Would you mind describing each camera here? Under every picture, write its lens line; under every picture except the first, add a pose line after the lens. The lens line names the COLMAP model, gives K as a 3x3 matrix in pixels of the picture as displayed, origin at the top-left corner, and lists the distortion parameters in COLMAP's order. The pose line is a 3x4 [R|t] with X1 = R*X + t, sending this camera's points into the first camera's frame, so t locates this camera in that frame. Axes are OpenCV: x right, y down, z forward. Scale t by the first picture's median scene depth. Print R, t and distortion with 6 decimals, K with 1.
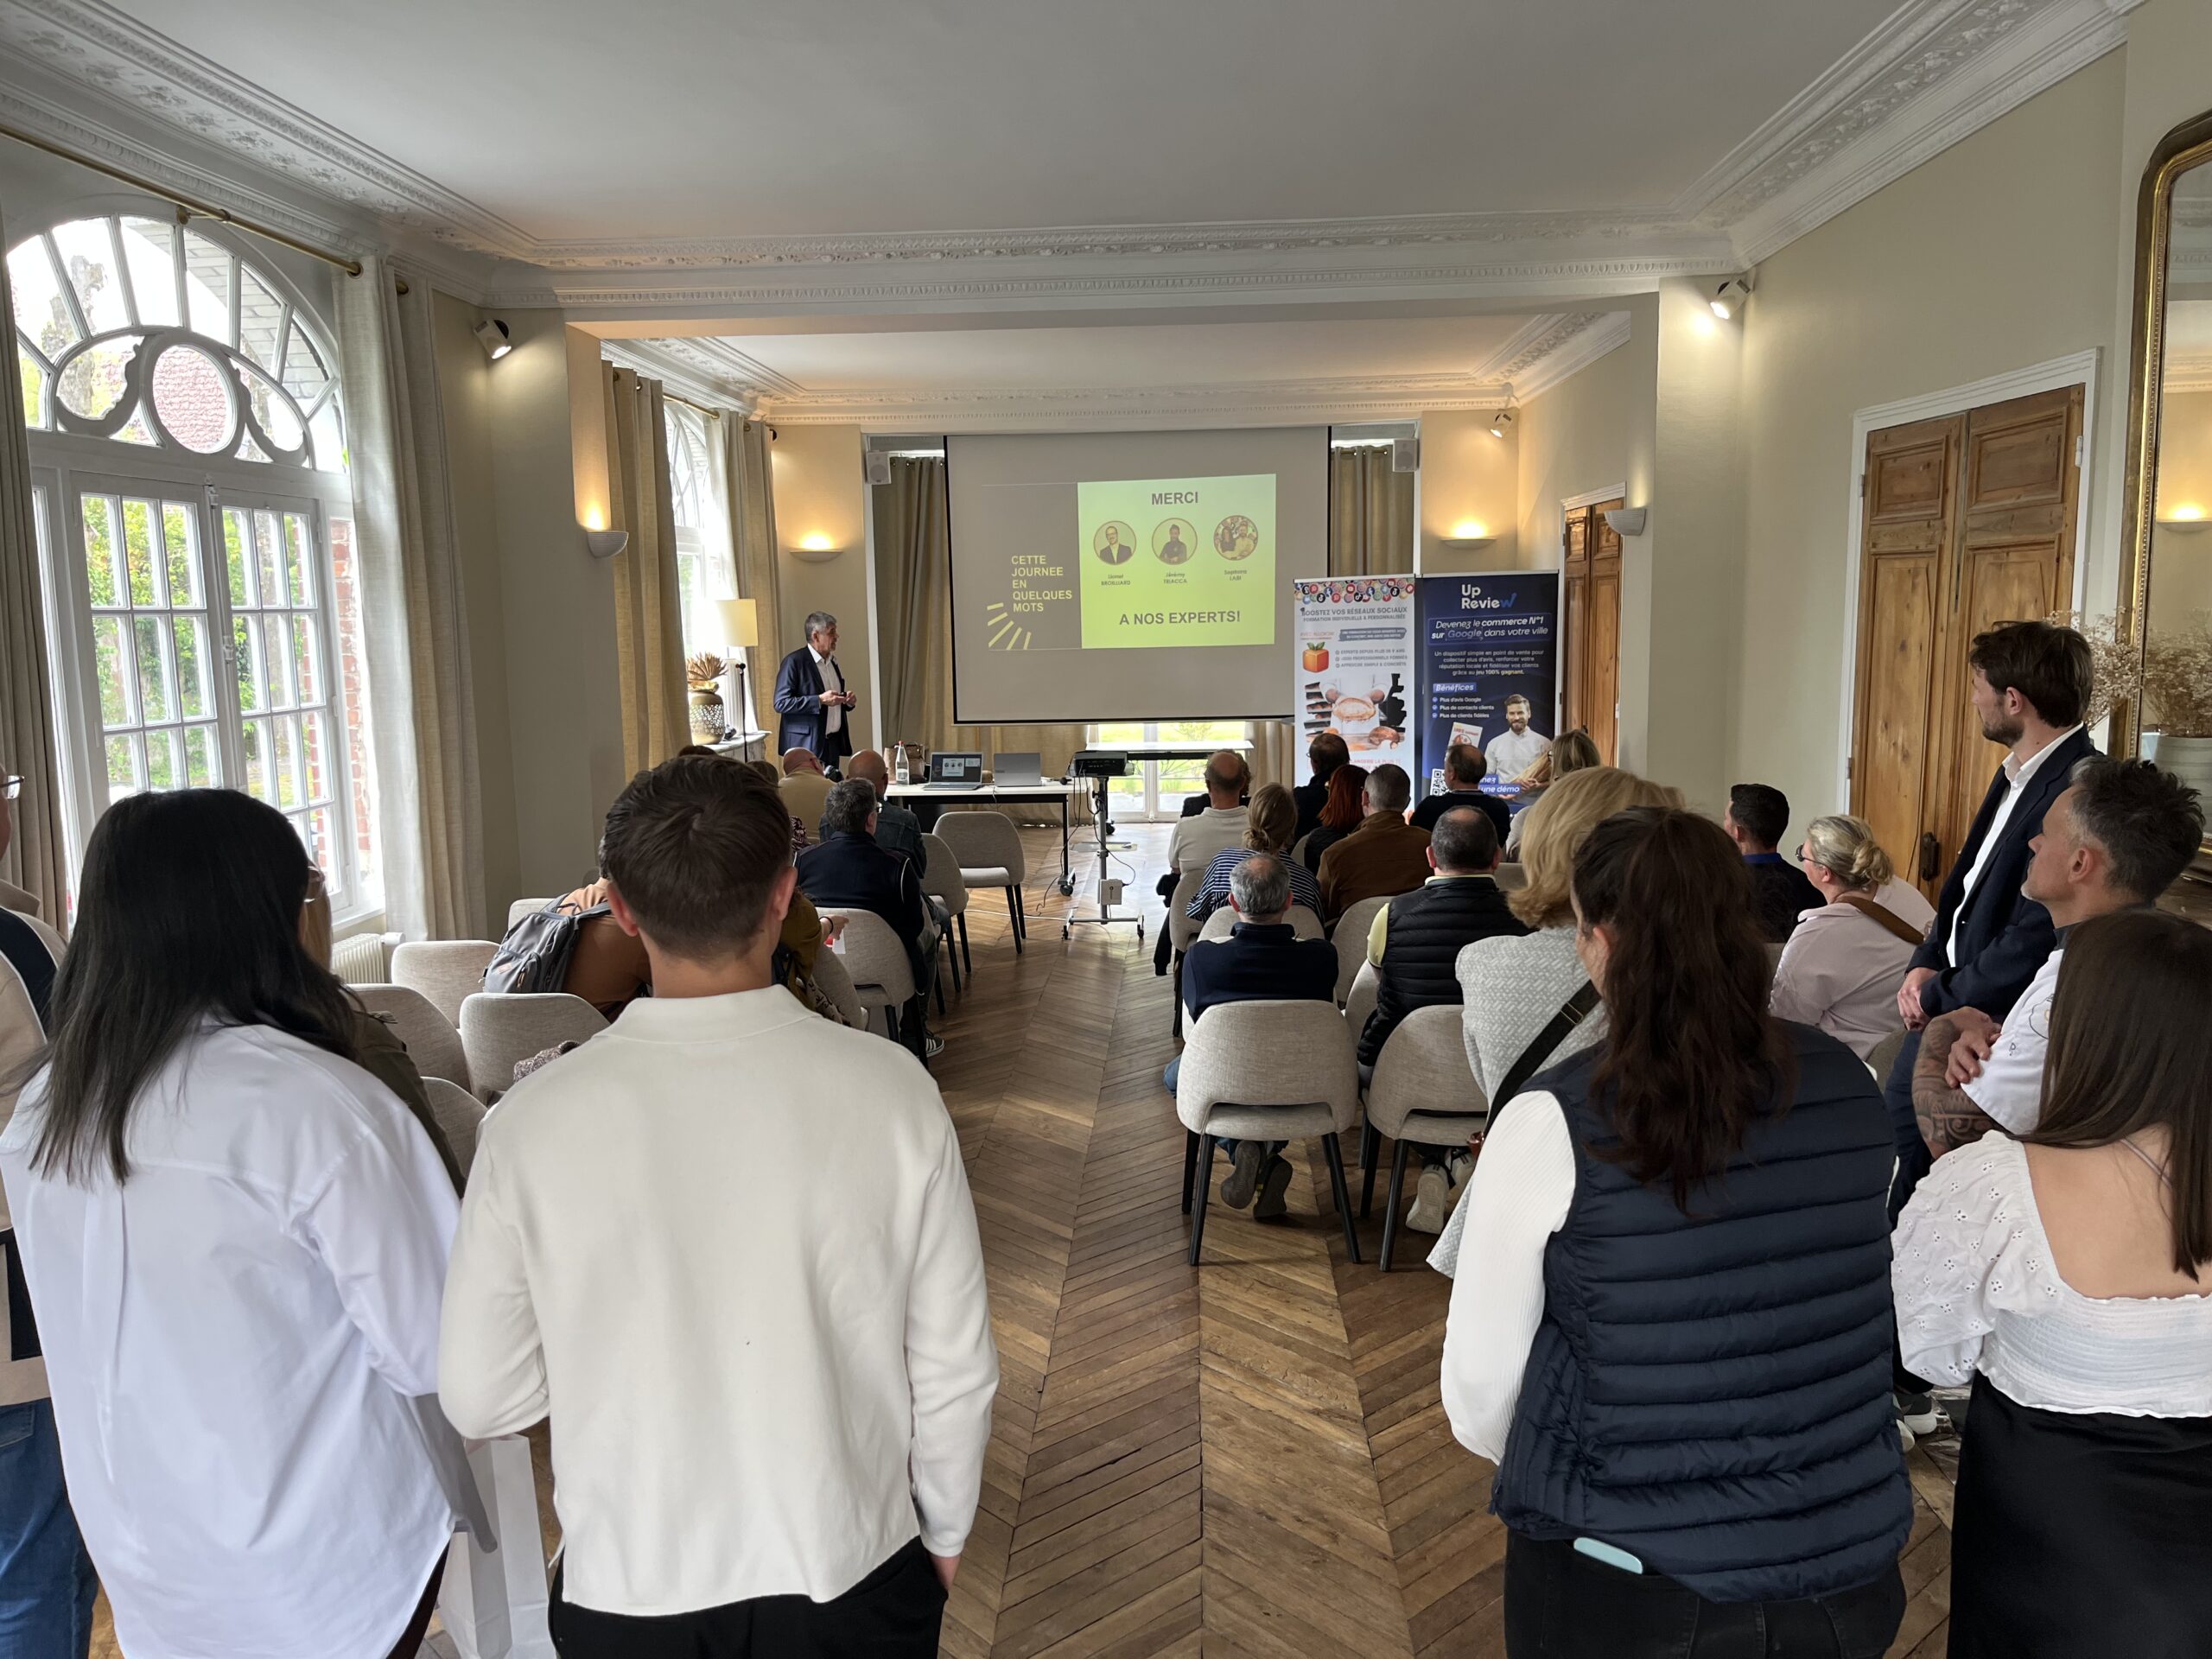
lens RADIAL K [[1609.6, 0, 1120.0], [0, 1609.6, 824.8], [0, 0, 1]] dist [0.076605, -0.114617]
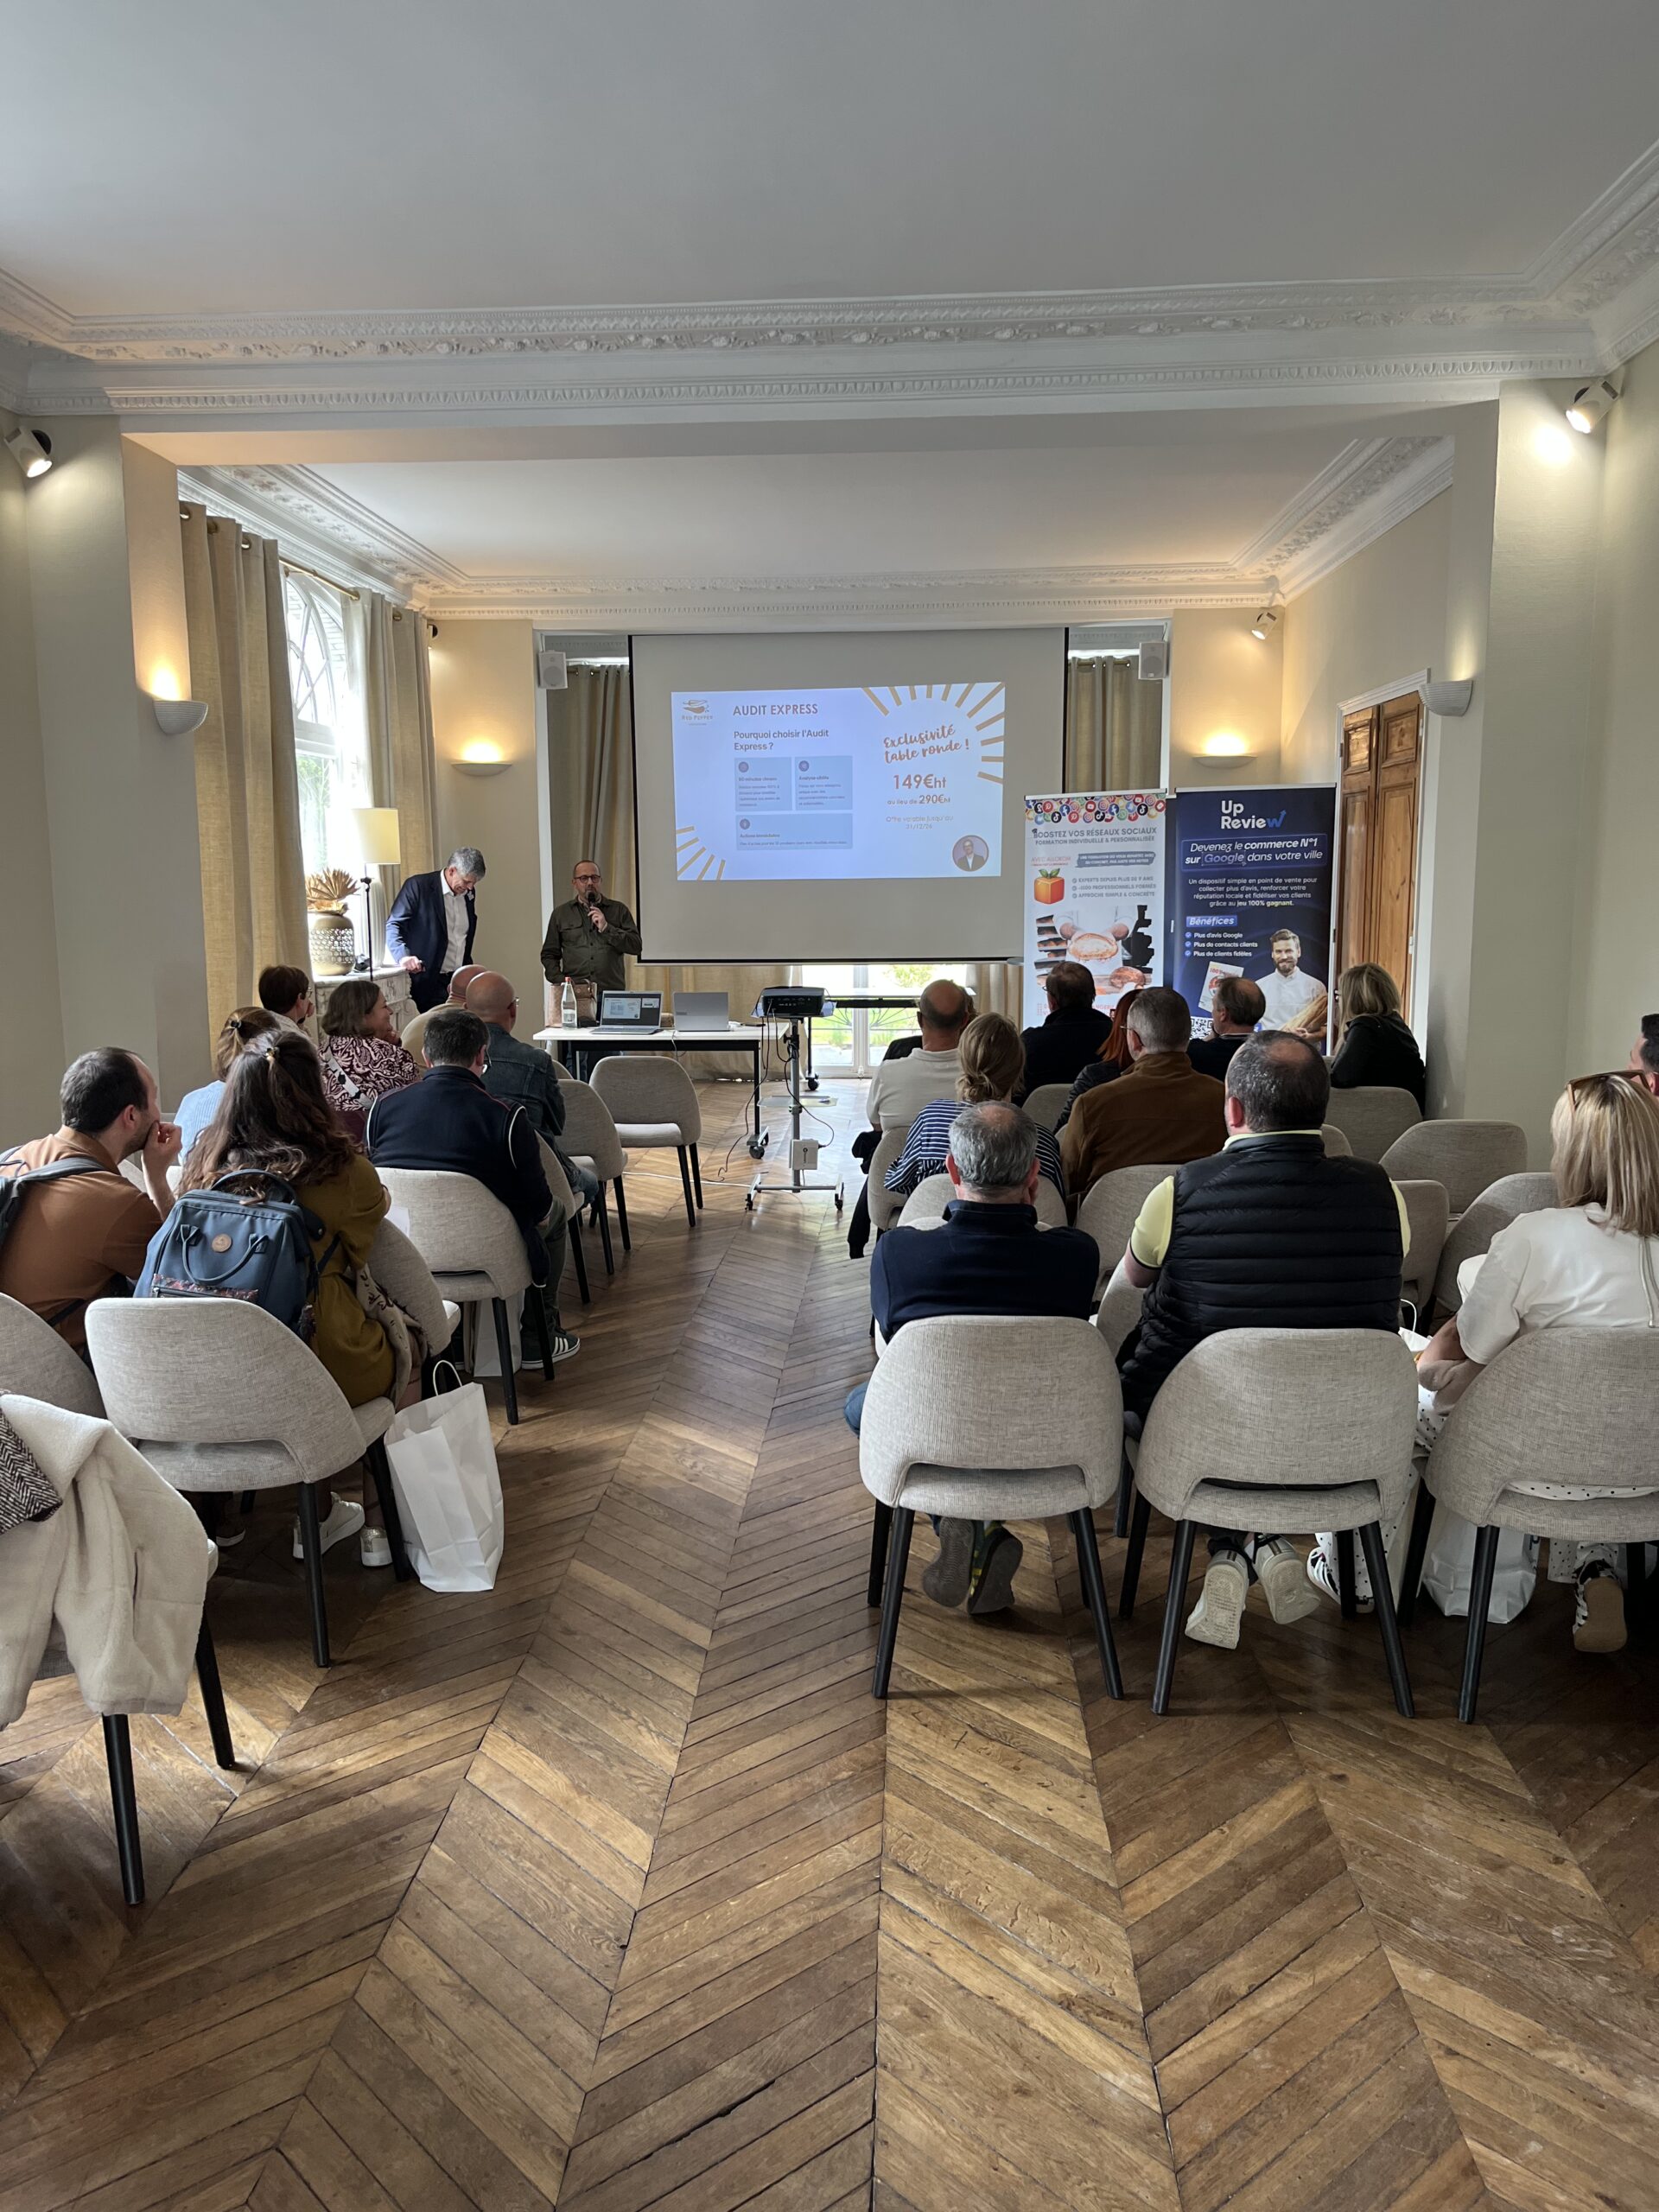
lens RADIAL K [[1614.3, 0, 829.5], [0, 1614.3, 1106.0], [0, 0, 1]] dist [0.058119, -0.082969]
pose [[0.999909, 0.011862, -0.006428, 0.016437], [-0.011792, 0.999872, 0.010802, 0.008981], [0.006555, -0.010726, 0.999921, 0.201166]]
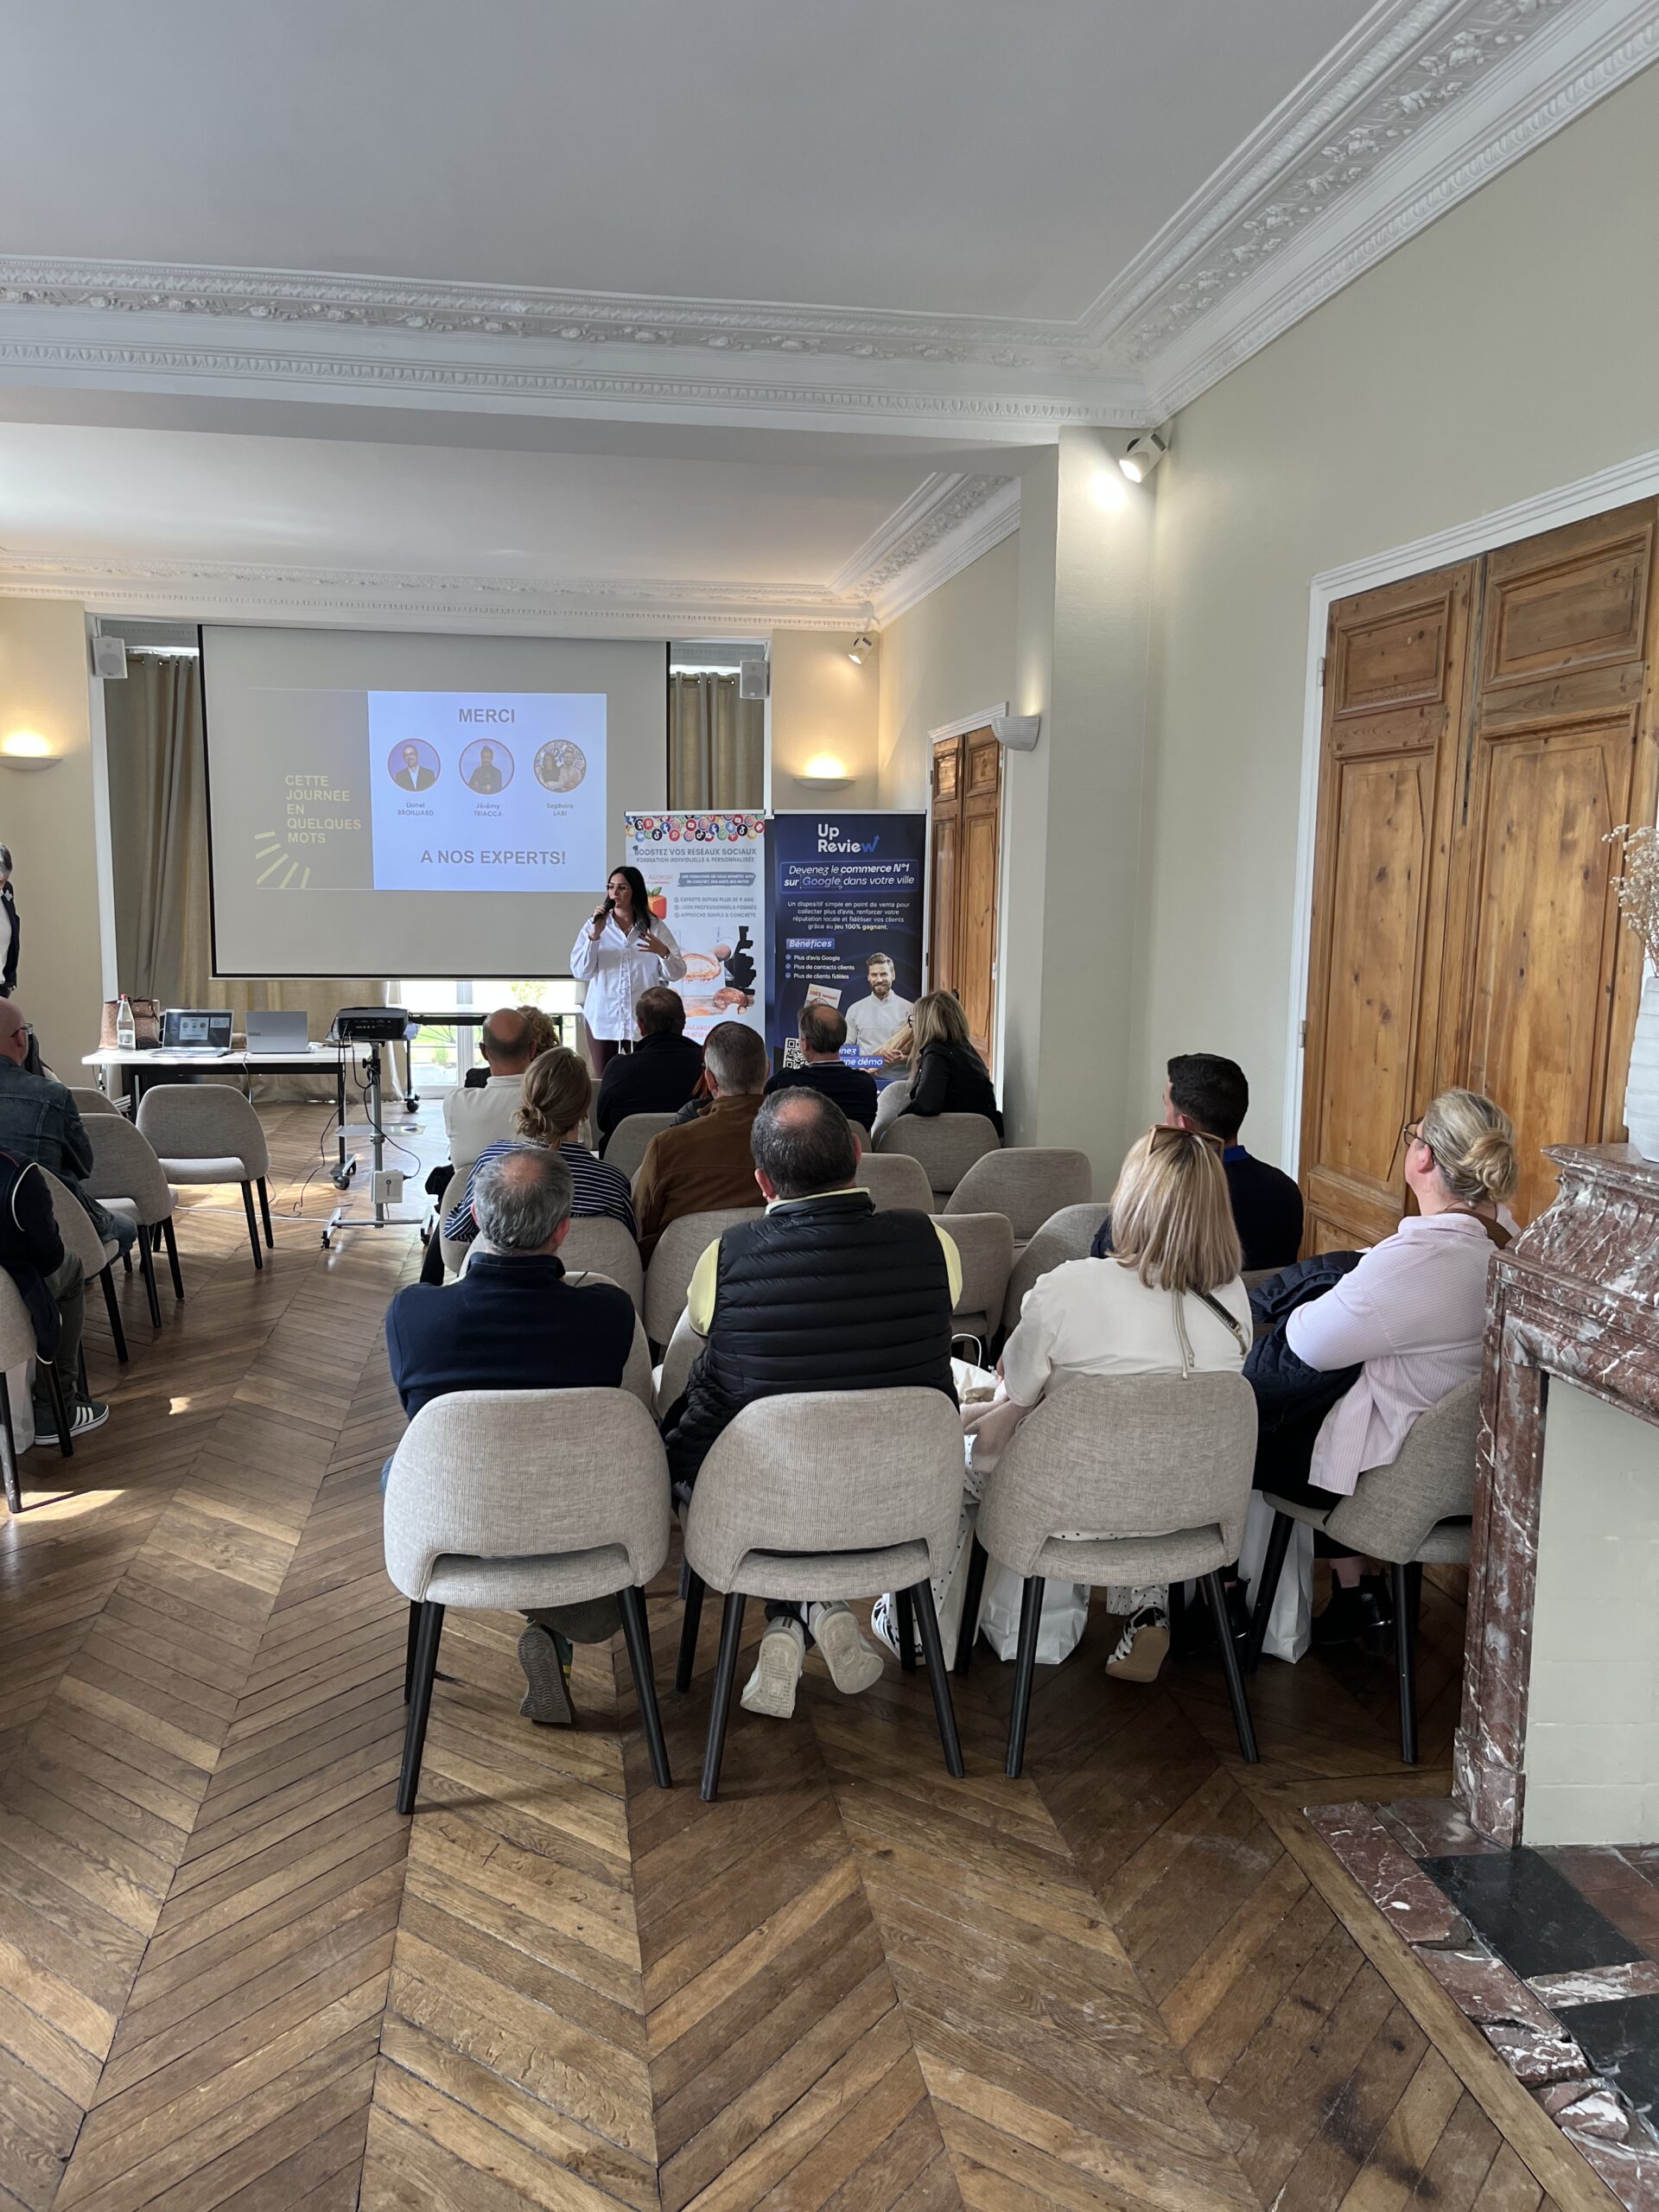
lens RADIAL K [[1609.6, 0, 823.3], [0, 1609.6, 1114.0], [0, 0, 1]] dist [0.076605, -0.114617]
pose [[0.977005, 0.000352, 0.213218, 0.044395], [-0.002250, 0.999960, 0.008659, -0.001951], [-0.213207, -0.008939, 0.976966, 0.228284]]
